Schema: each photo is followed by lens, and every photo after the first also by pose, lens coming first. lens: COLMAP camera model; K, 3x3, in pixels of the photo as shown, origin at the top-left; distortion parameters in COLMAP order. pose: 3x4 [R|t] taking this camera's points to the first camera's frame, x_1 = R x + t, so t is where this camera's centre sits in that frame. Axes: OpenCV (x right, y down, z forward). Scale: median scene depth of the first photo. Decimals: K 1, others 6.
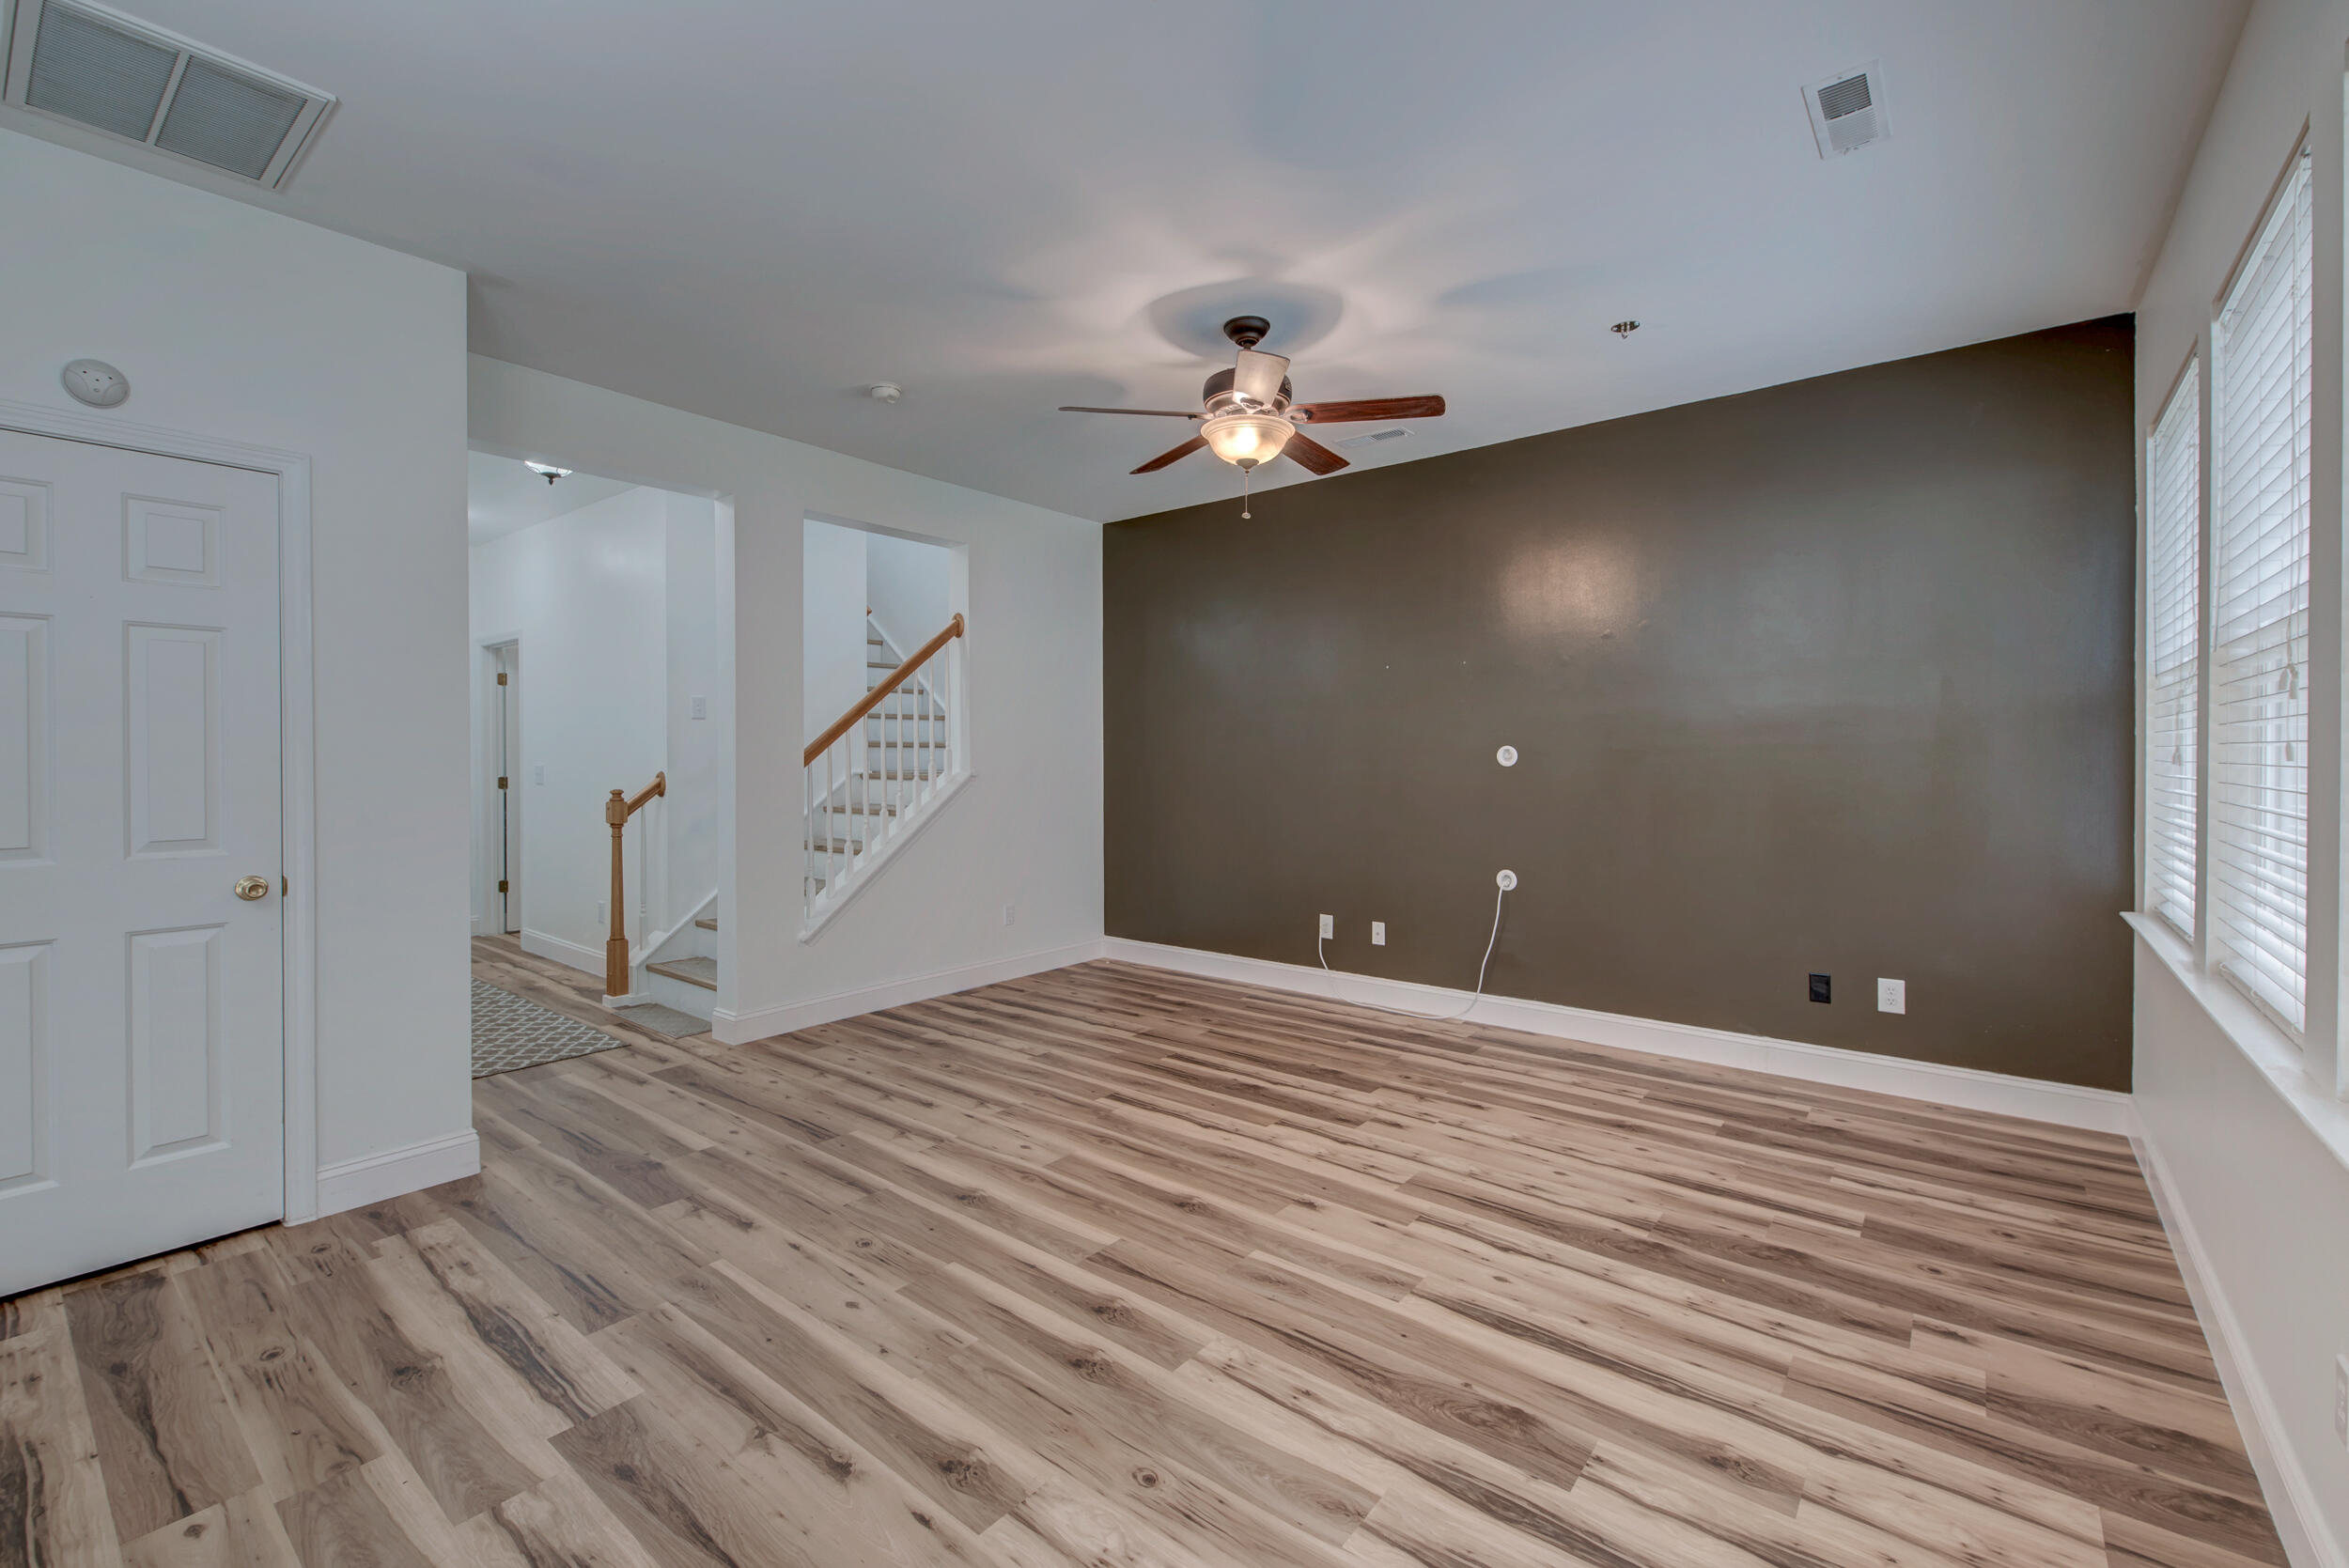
lens RADIAL K [[988.9, 0, 1175.5], [0, 988.9, 758.5], [0, 0, 1]] dist [0.022767, -0.010847]
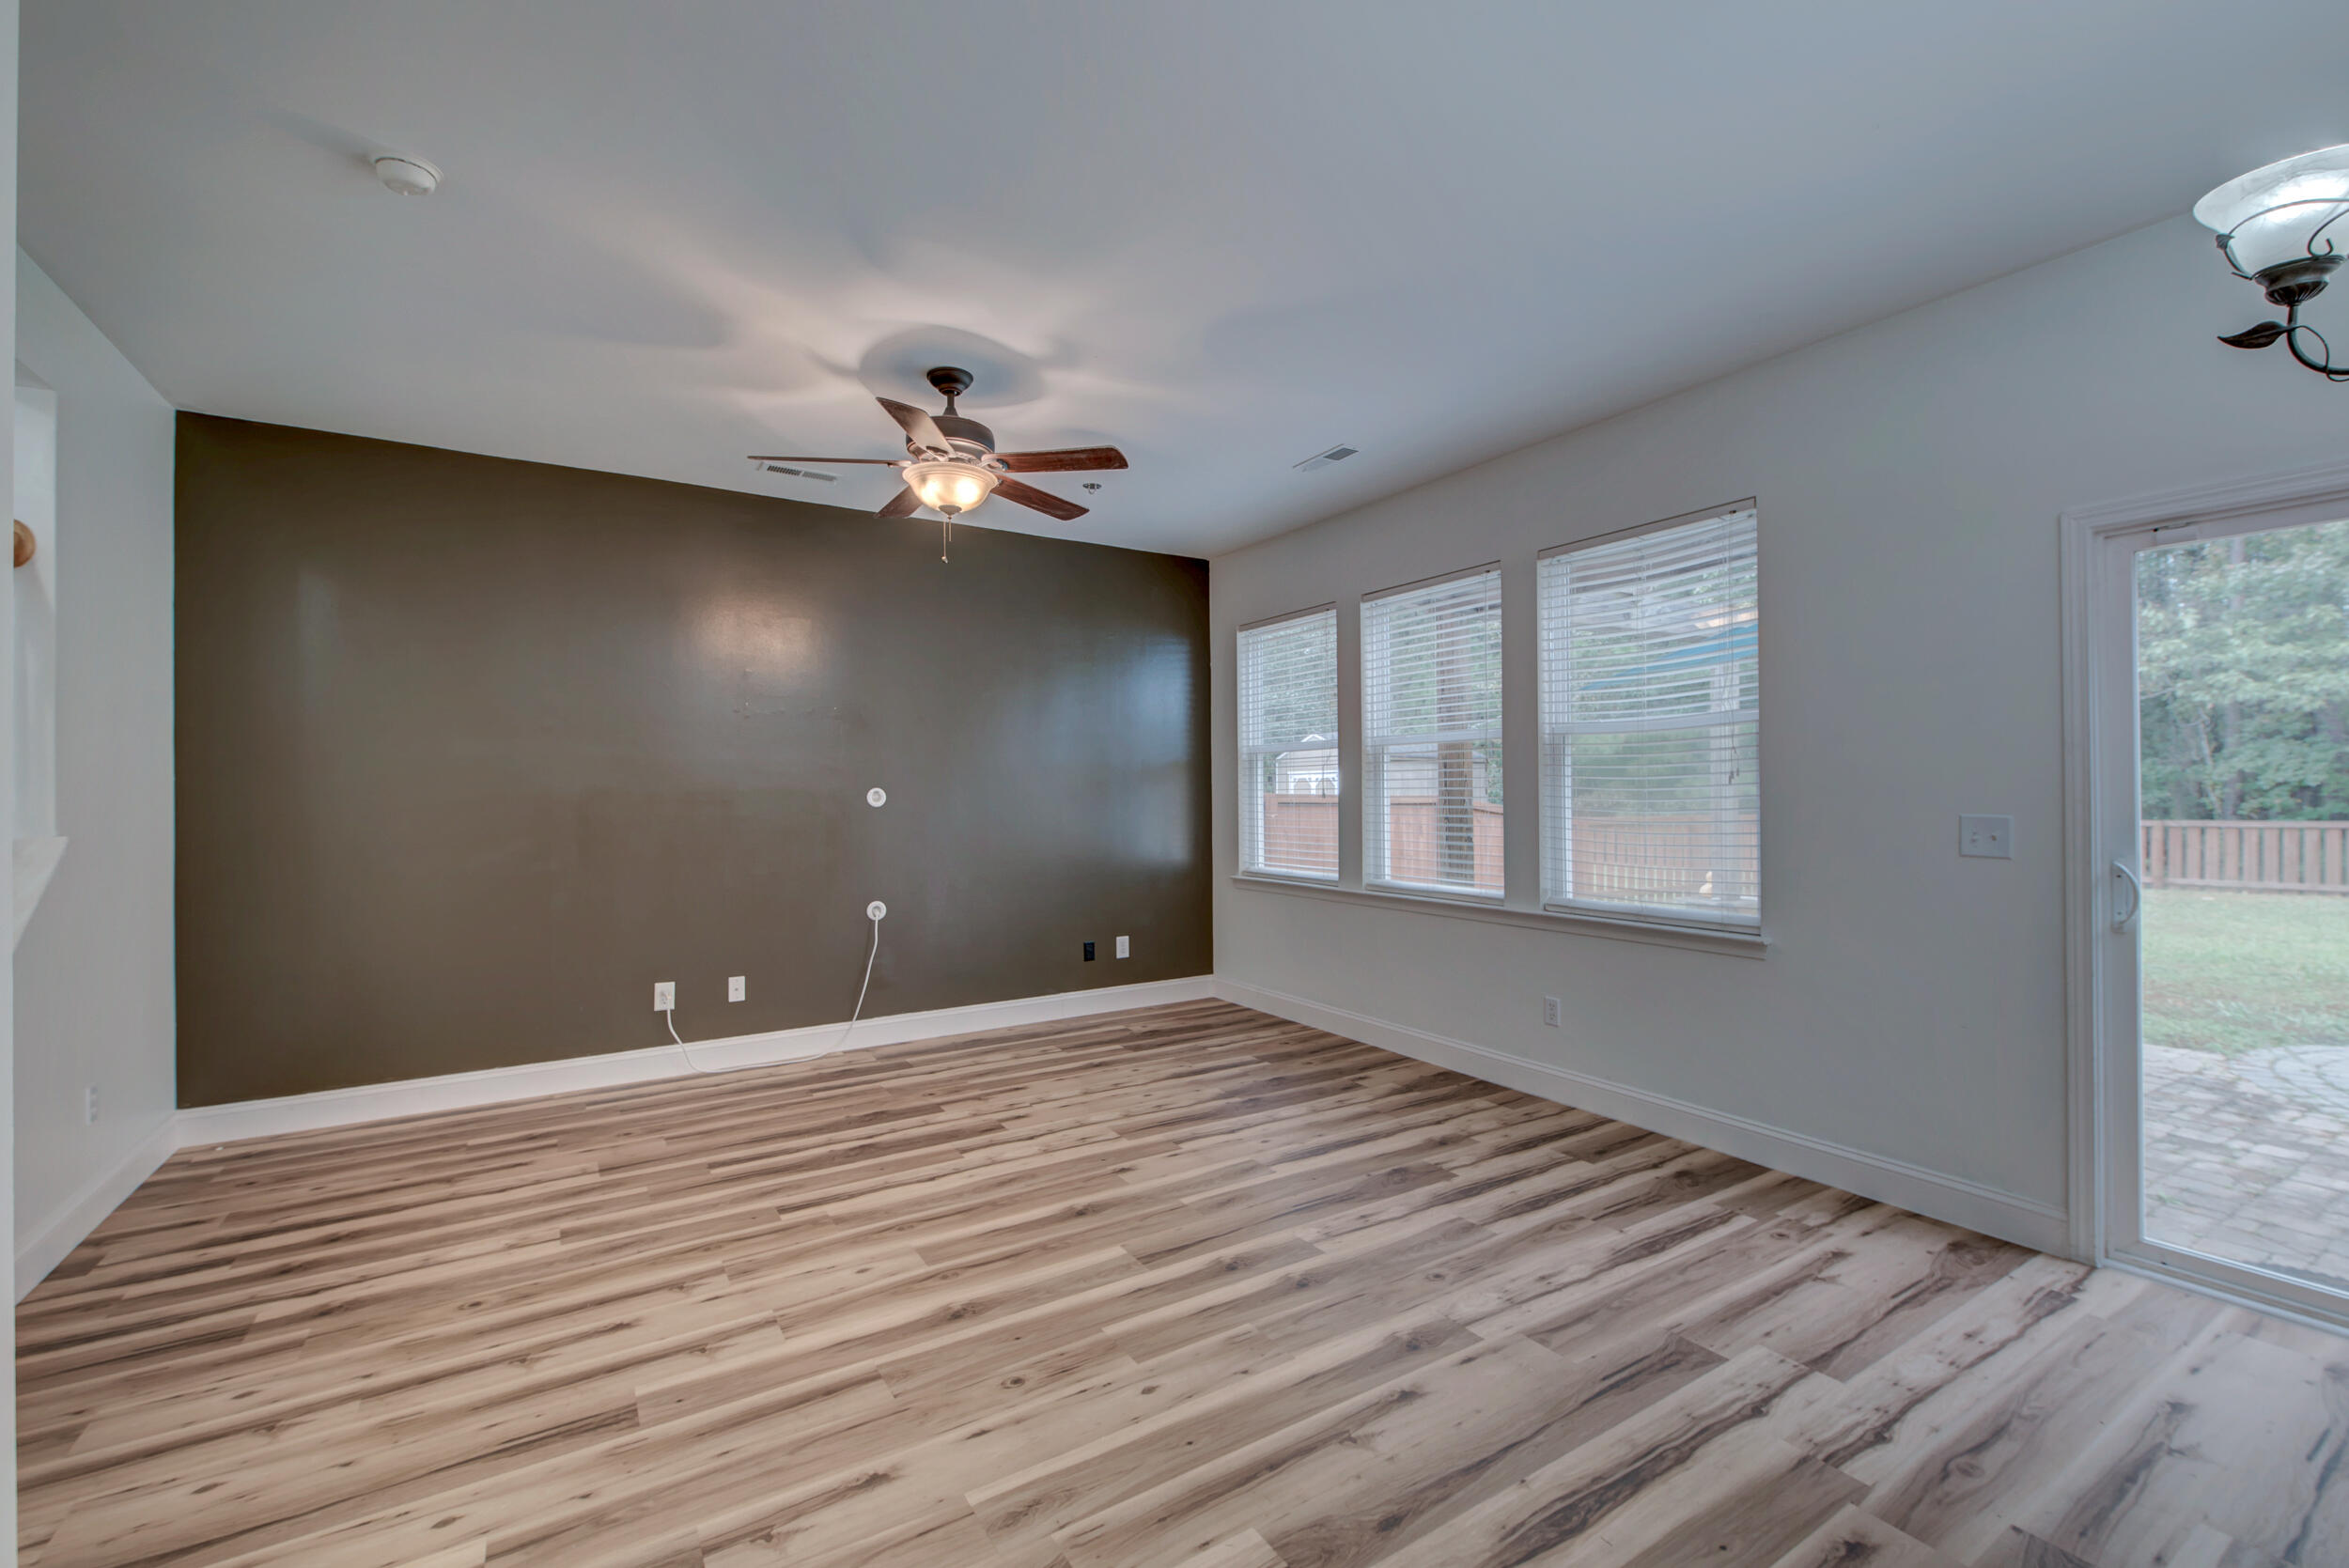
lens RADIAL K [[986.5, 0, 1174.5], [0, 986.5, 784.0], [0, 0, 1]] dist [0.011390, -0.000338]
pose [[0.319901, 0.006743, 0.947427, -0.830291], [0.010761, 0.999884, -0.010750, -0.002590], [-0.947390, 0.013634, 0.319792, 0.471086]]
